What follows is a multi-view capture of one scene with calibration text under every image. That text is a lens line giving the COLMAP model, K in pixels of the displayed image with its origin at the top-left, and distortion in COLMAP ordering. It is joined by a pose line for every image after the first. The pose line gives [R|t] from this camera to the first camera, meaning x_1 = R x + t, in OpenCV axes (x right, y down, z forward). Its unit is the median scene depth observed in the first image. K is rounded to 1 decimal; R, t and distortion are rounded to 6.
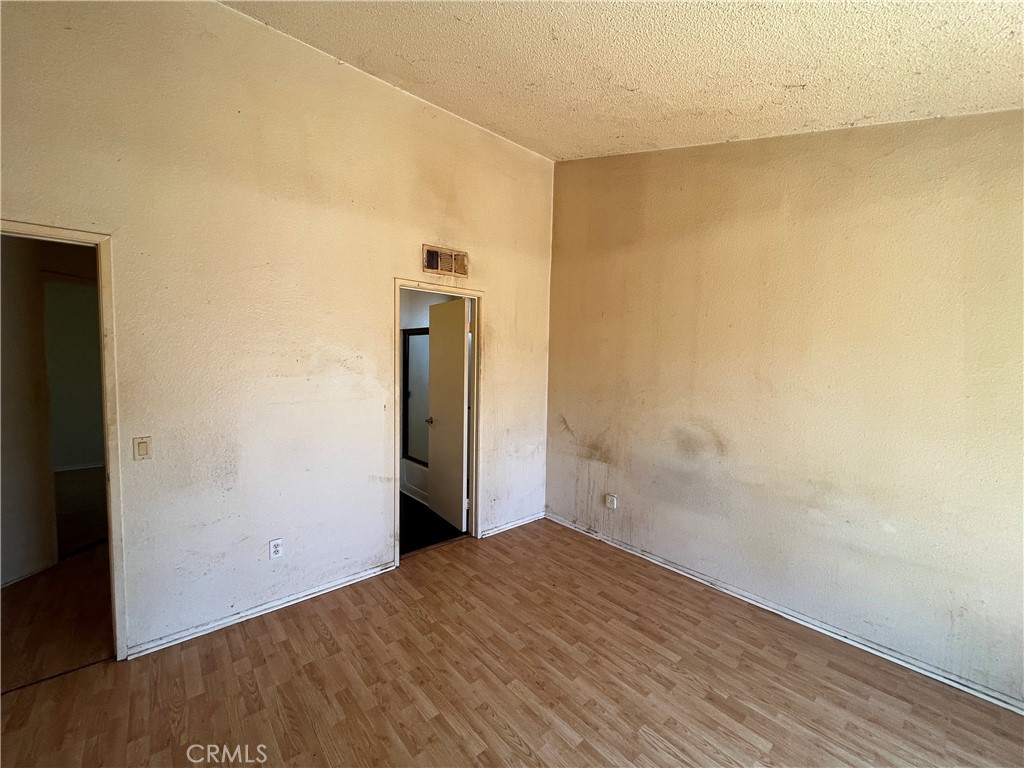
lens RADIAL K [[414.3, 0, 505.3], [0, 414.3, 383.2], [0, 0, 1]] dist [0.001152, -0.000814]
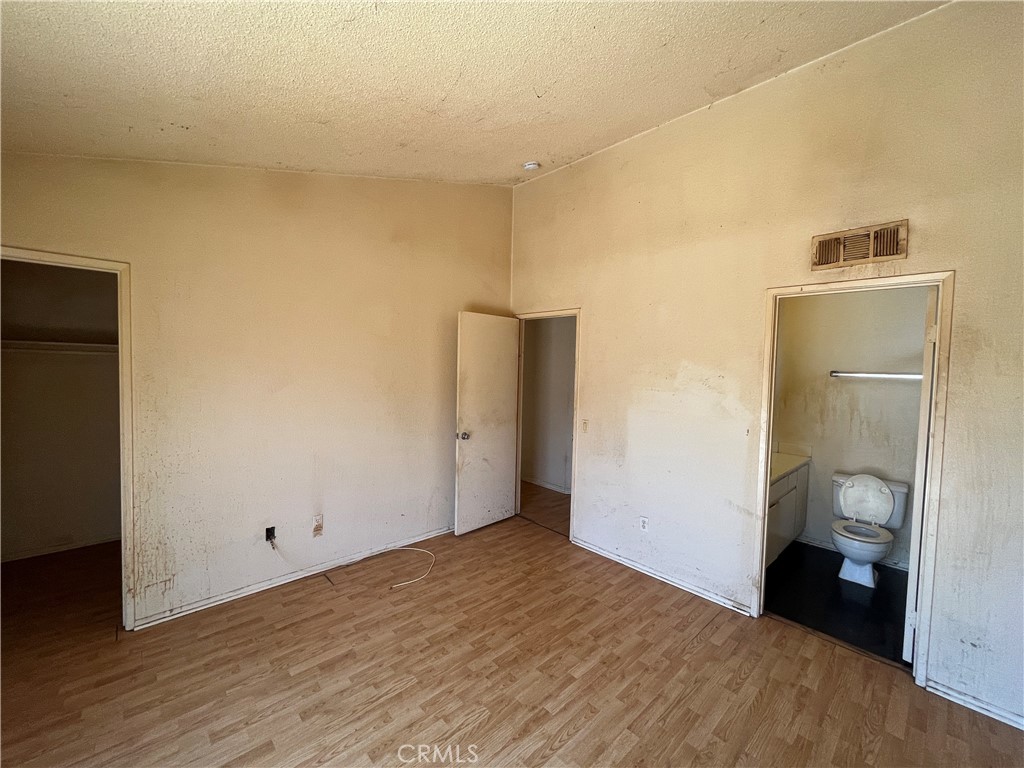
lens RADIAL K [[414.3, 0, 510.9], [0, 414.3, 383.9], [0, 0, 1]] dist [0.001152, -0.000814]
pose [[0.040281, 0.028348, -0.998786, 0.706936], [-0.085442, 0.996034, 0.024824, -0.030280], [0.995529, 0.084338, 0.042544, 0.504974]]
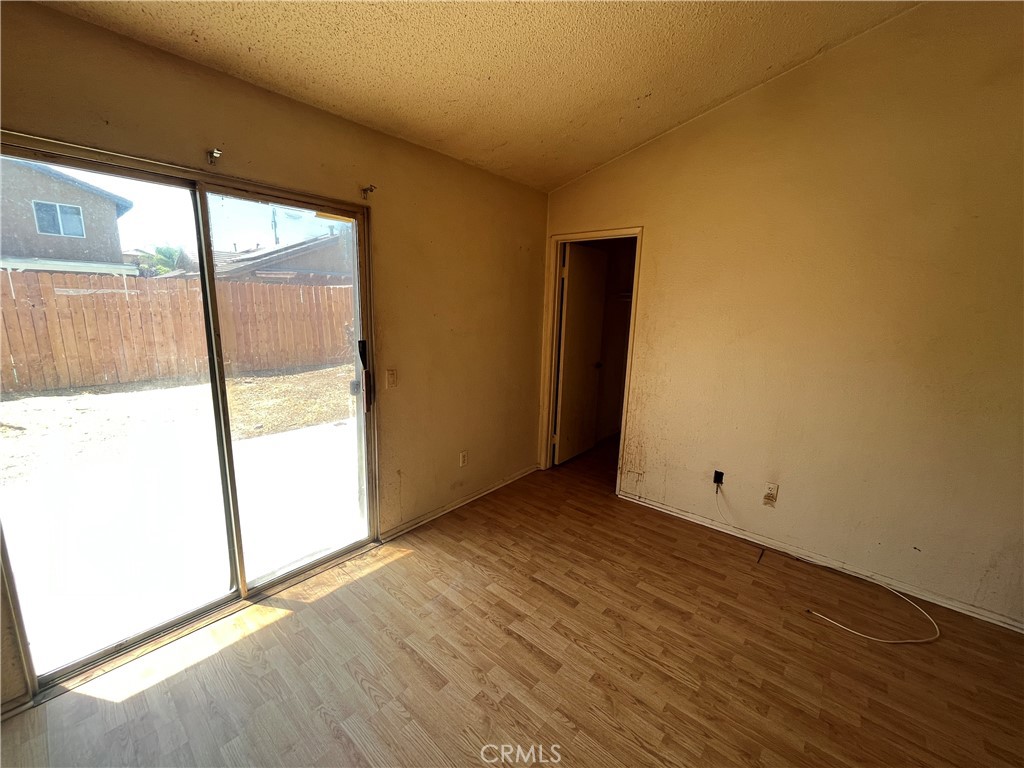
lens RADIAL K [[414.3, 0, 502.1], [0, 414.3, 381.4], [0, 0, 1]] dist [0.001152, -0.000814]
pose [[-0.989588, -0.016804, -0.142944, 0.308029], [-0.051185, 0.969325, 0.240395, -0.035569], [0.134520, 0.245209, -0.960092, 0.884835]]
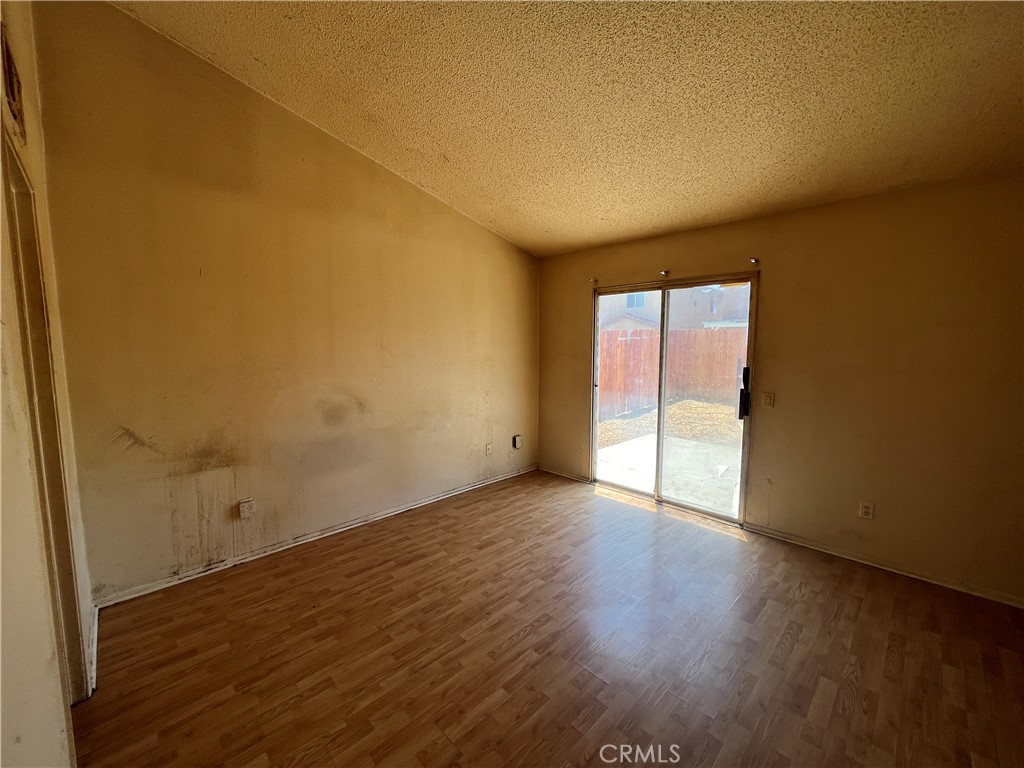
lens RADIAL K [[414.3, 0, 509.6], [0, 414.3, 383.9], [0, 0, 1]] dist [0.001152, -0.000814]
pose [[-0.060750, -0.116627, 0.991316, -0.771820], [0.062436, 0.990762, 0.120388, -0.032787], [-0.996198, 0.069207, -0.052907, 0.713164]]
